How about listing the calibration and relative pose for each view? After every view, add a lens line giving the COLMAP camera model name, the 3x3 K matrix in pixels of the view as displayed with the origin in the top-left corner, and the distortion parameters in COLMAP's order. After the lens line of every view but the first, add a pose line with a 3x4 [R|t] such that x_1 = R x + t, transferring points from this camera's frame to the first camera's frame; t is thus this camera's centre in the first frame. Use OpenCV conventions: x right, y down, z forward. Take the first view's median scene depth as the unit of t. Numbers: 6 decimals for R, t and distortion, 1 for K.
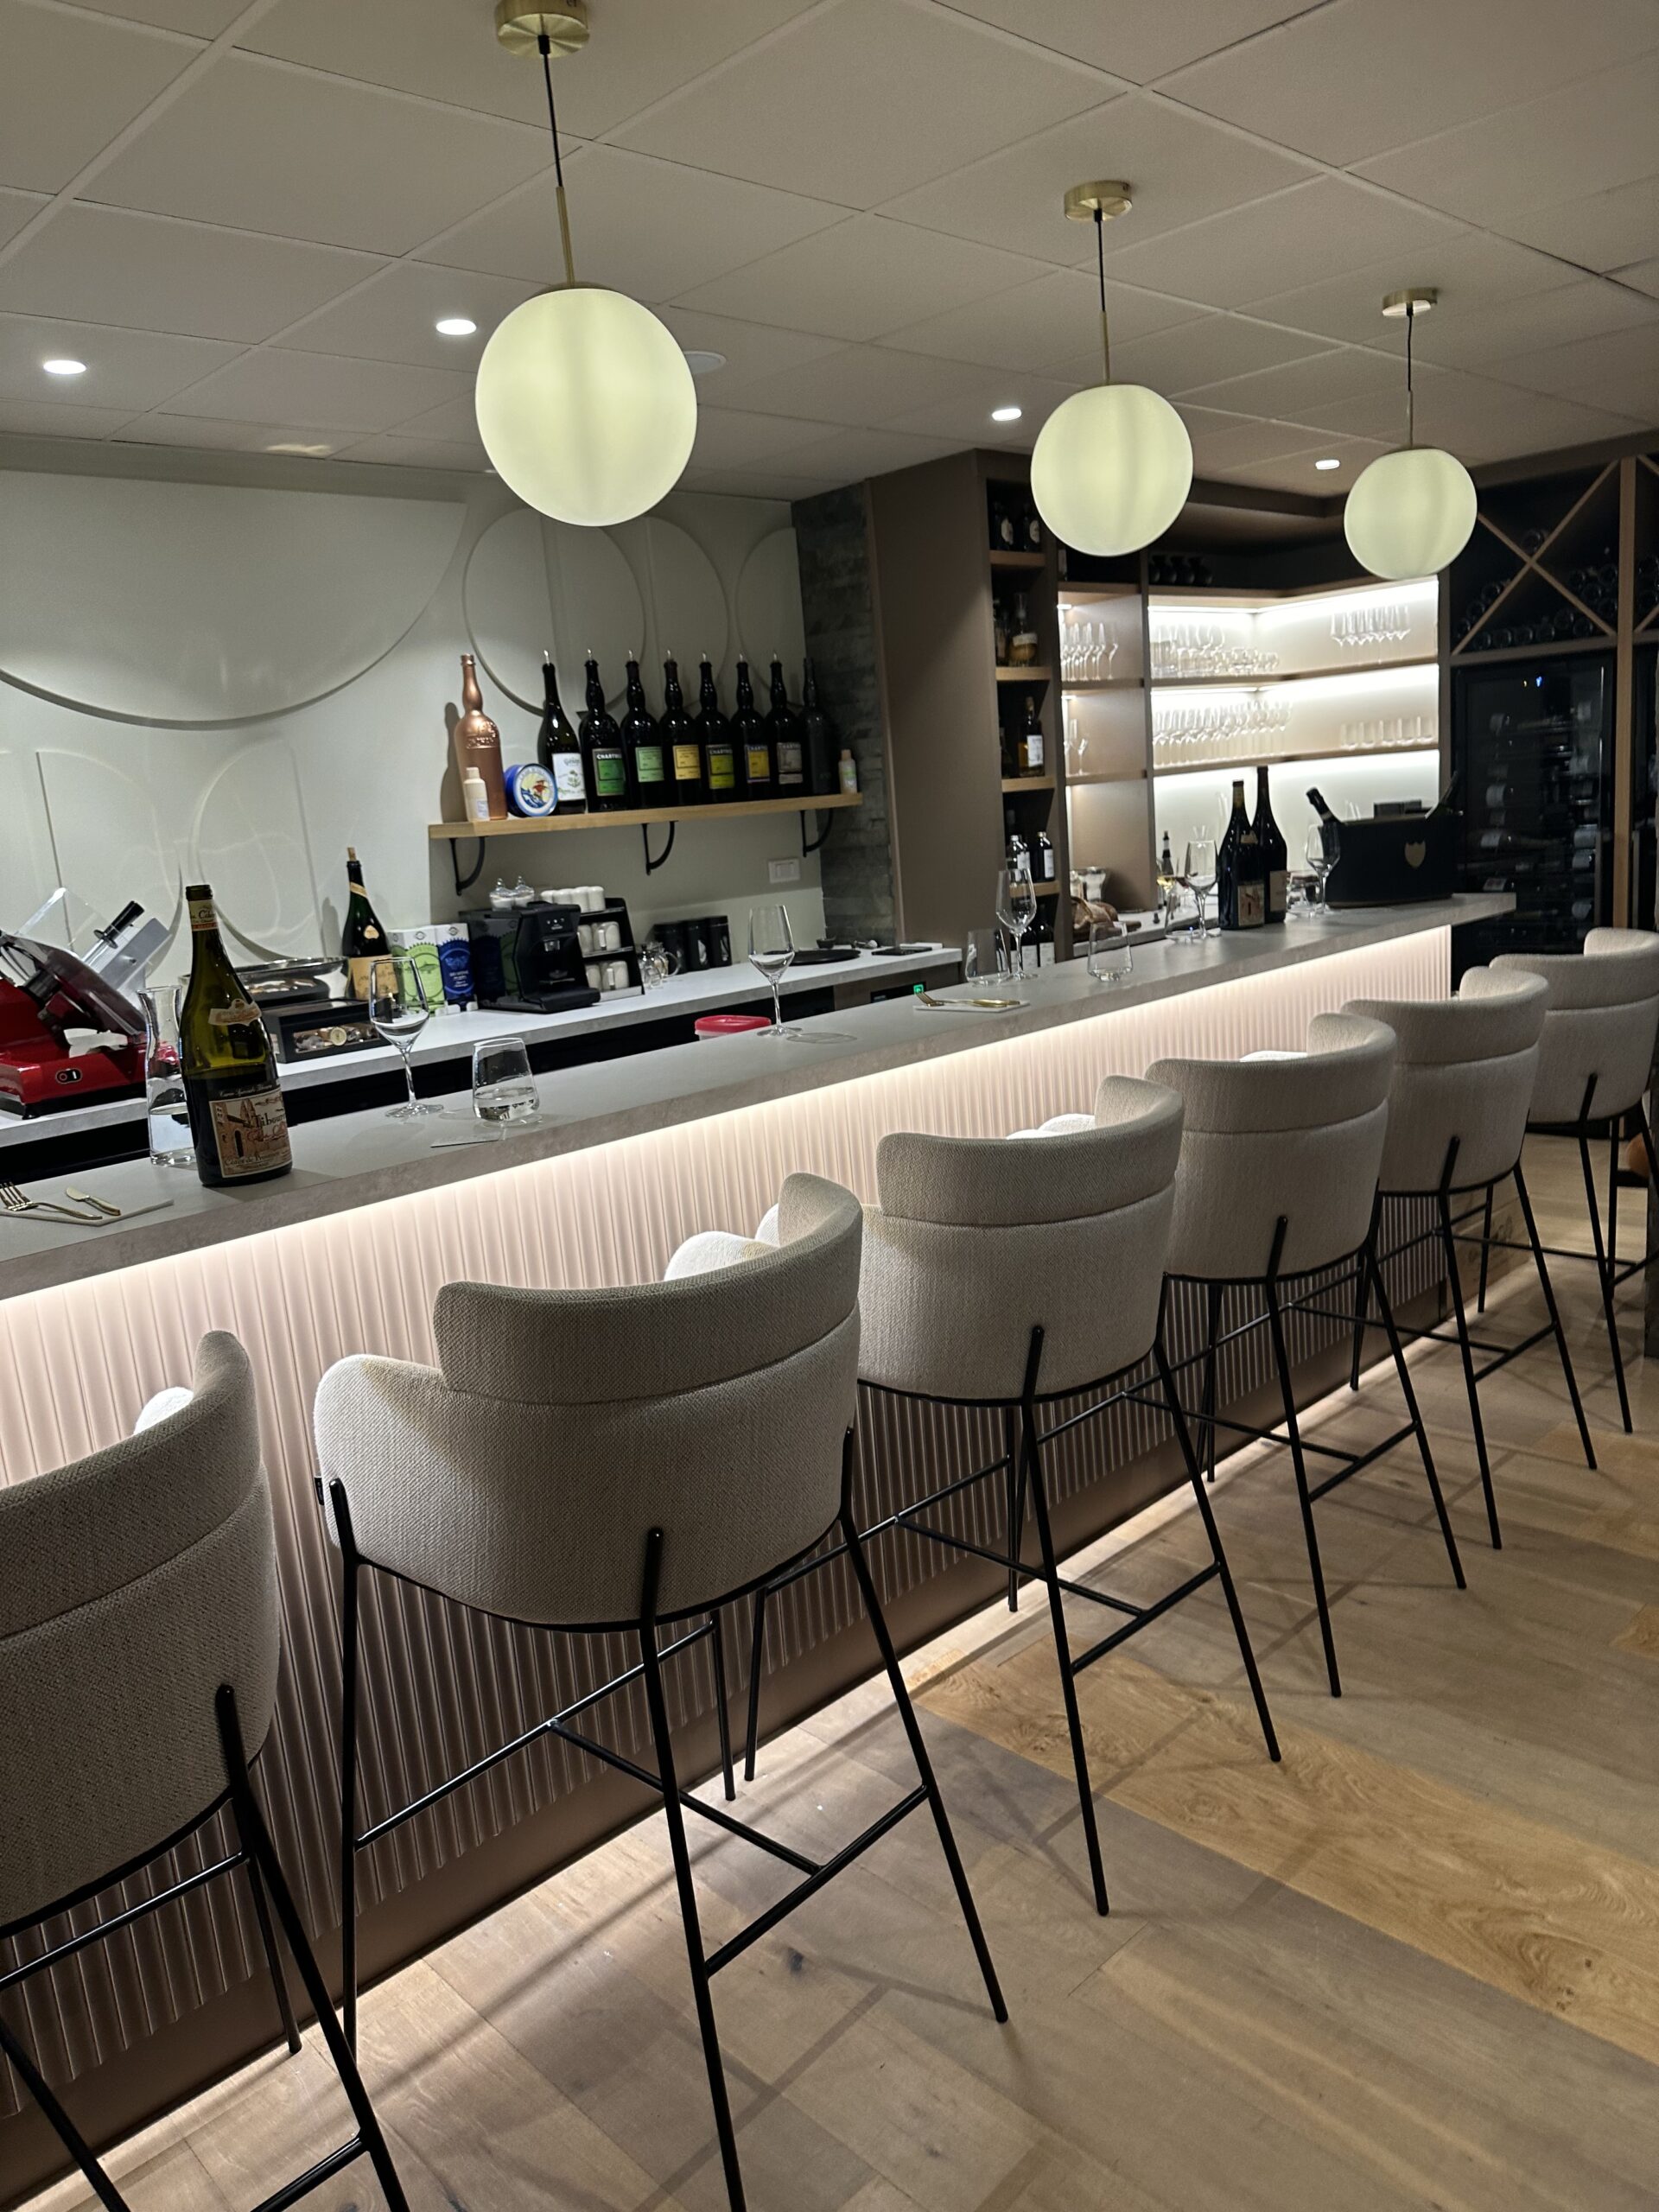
lens RADIAL K [[1564.0, 0, 829.5], [0, 1564.0, 1106.0], [0, 0, 1]] dist [0.191076, -0.317448]
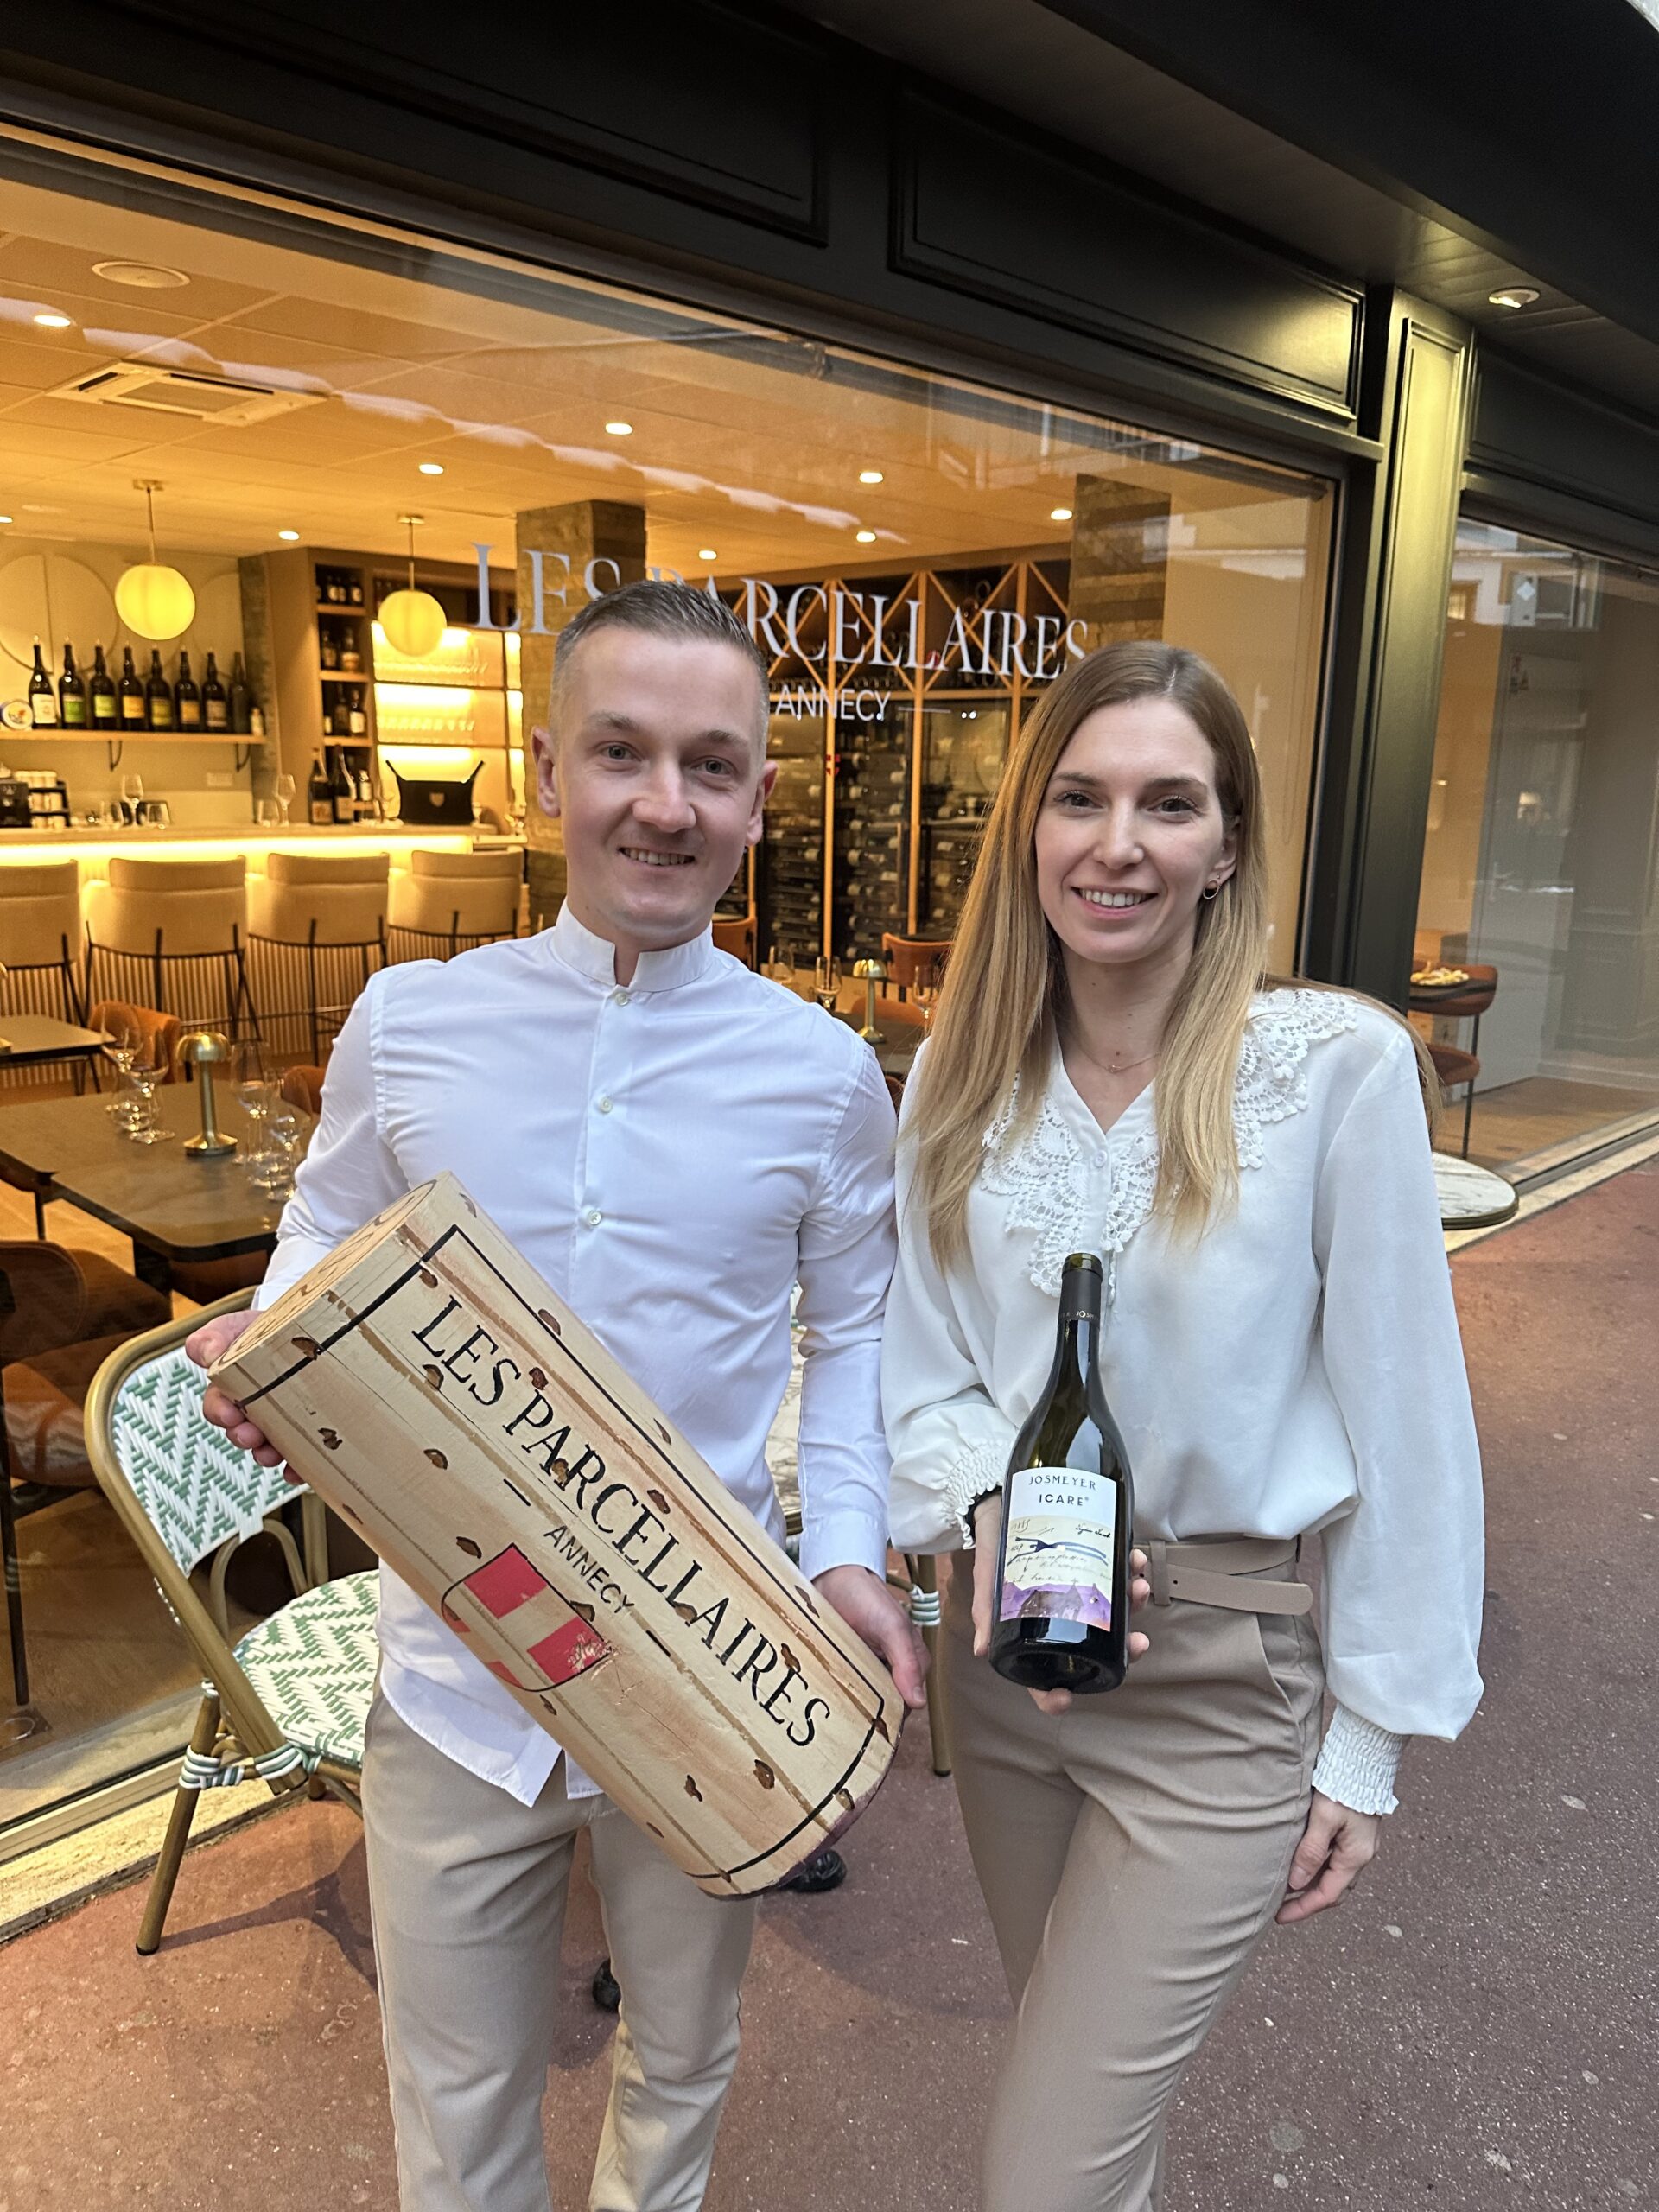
lens RADIAL K [[1537.9, 0, 829.5], [0, 1537.9, 1106.0], [0, 0, 1]] dist [0.069269, -0.133272]
pose [[0.994882, 0.094809, 0.034948, 0.623952], [-0.095914, 0.994893, 0.031450, 0.082214], [-0.031787, -0.034641, 0.998894, -0.687347]]
